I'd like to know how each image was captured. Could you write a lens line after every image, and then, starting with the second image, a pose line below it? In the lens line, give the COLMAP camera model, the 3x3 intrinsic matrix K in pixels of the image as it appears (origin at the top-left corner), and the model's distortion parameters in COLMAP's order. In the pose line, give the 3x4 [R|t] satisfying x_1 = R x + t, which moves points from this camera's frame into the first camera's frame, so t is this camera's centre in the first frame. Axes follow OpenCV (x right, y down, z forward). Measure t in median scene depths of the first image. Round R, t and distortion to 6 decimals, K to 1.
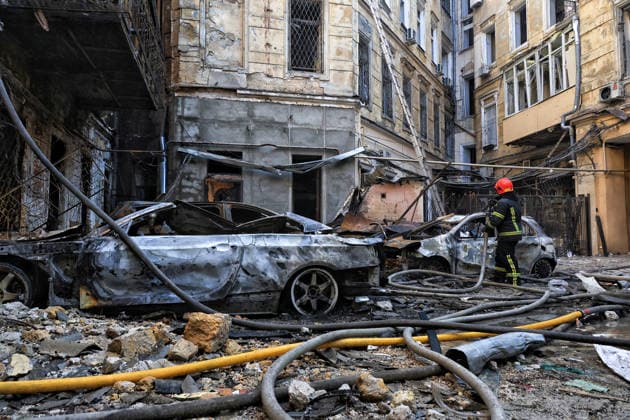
lens RADIAL K [[434.3, 0, 313.9], [0, 434.3, 210.5], [0, 0, 1]] dist [0.001623, 0.004159]
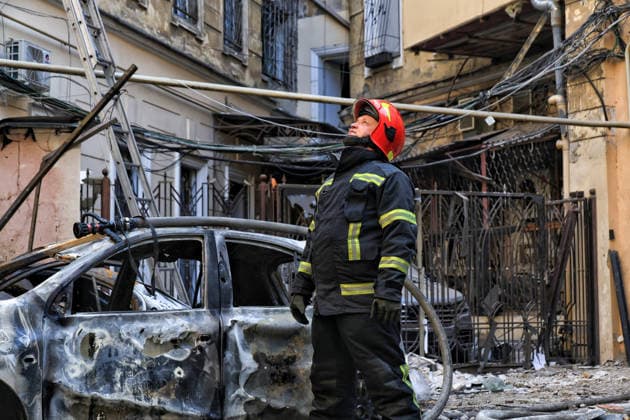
lens RADIAL K [[1245.6, 0, 315.0], [0, 1245.6, 210.0], [0, 0, 1]] dist [-0.048526, -0.172147]
pose [[0.963278, 0.016376, 0.268008, 0.156031], [-0.008910, 0.999538, -0.029050, 0.010874], [-0.268360, 0.025596, 0.962979, 0.089967]]
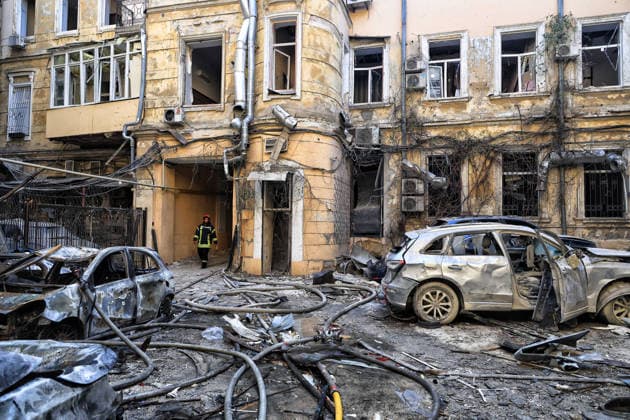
lens RADIAL K [[434.3, 0, 313.9], [0, 434.3, 210.5], [0, 0, 1]] dist [0.001623, 0.004159]
pose [[0.481854, 0.043659, 0.875163, -0.082905], [-0.062114, 0.997947, -0.015585, -0.045164], [-0.874047, -0.046851, 0.483577, 0.178137]]
